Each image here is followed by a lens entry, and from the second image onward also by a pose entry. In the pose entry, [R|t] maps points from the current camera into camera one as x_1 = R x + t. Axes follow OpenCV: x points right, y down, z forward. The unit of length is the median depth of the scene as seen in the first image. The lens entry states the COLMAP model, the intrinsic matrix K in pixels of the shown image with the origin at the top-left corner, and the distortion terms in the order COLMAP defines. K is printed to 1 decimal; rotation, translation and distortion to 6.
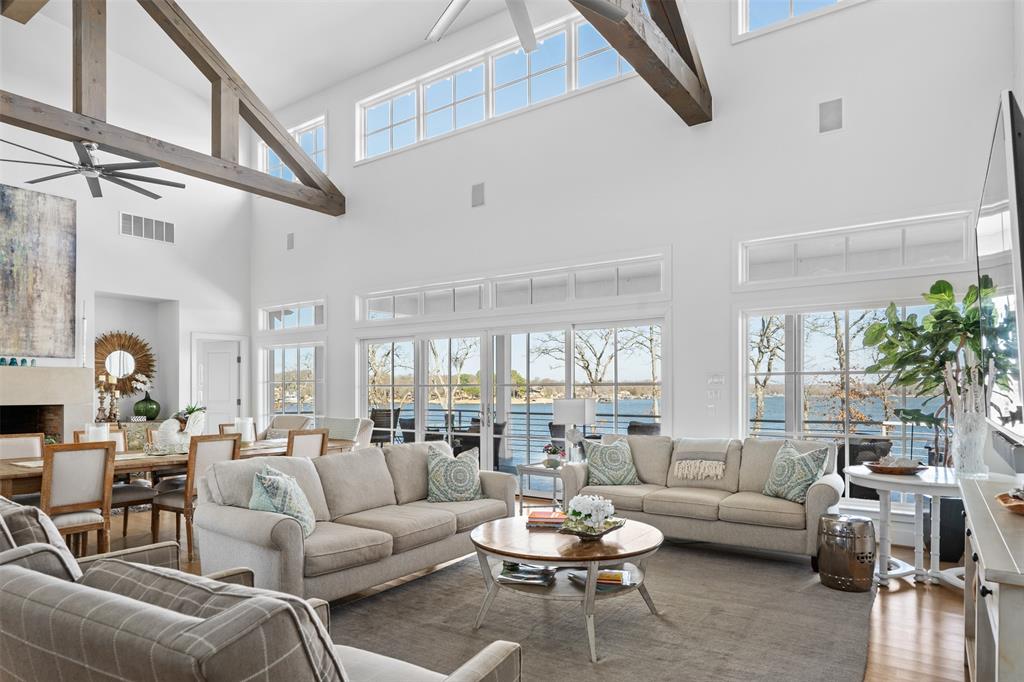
lens RADIAL K [[600.4, 0, 522.7], [0, 600.4, 395.2], [0, 0, 1]] dist [-0.008075, -0.000366]
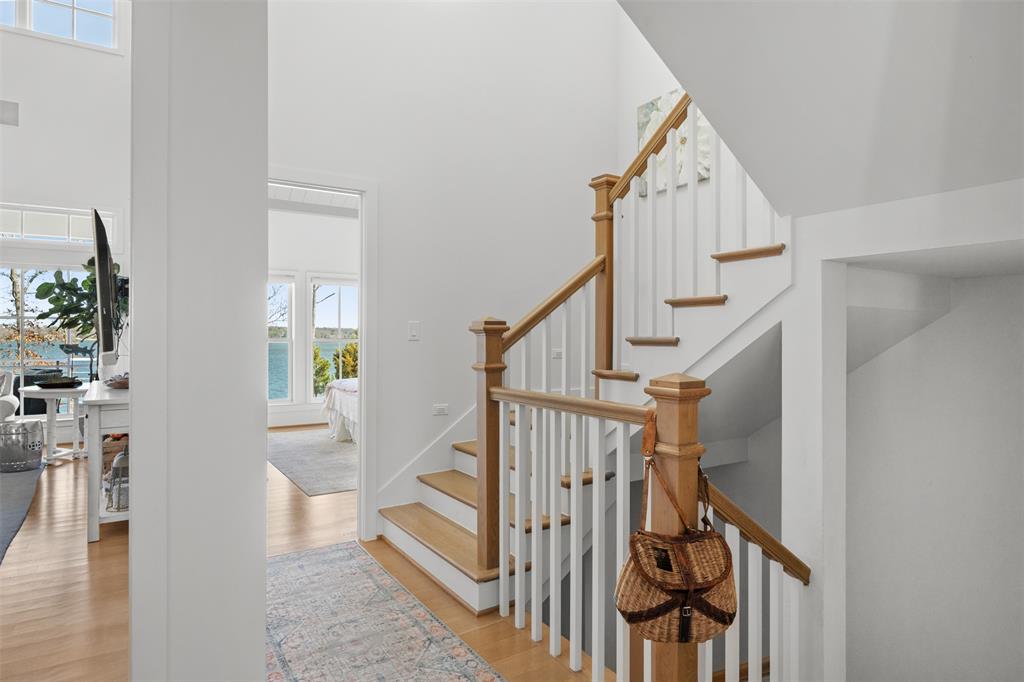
lens RADIAL K [[600.4, 0, 516.3], [0, 600.4, 332.2], [0, 0, 1]] dist [-0.008075, -0.000366]
pose [[0.375684, 0.008293, 0.926711, -0.278157], [0.003808, 0.999938, -0.010493, 0.012540], [-0.926740, 0.007471, 0.375629, -0.522226]]
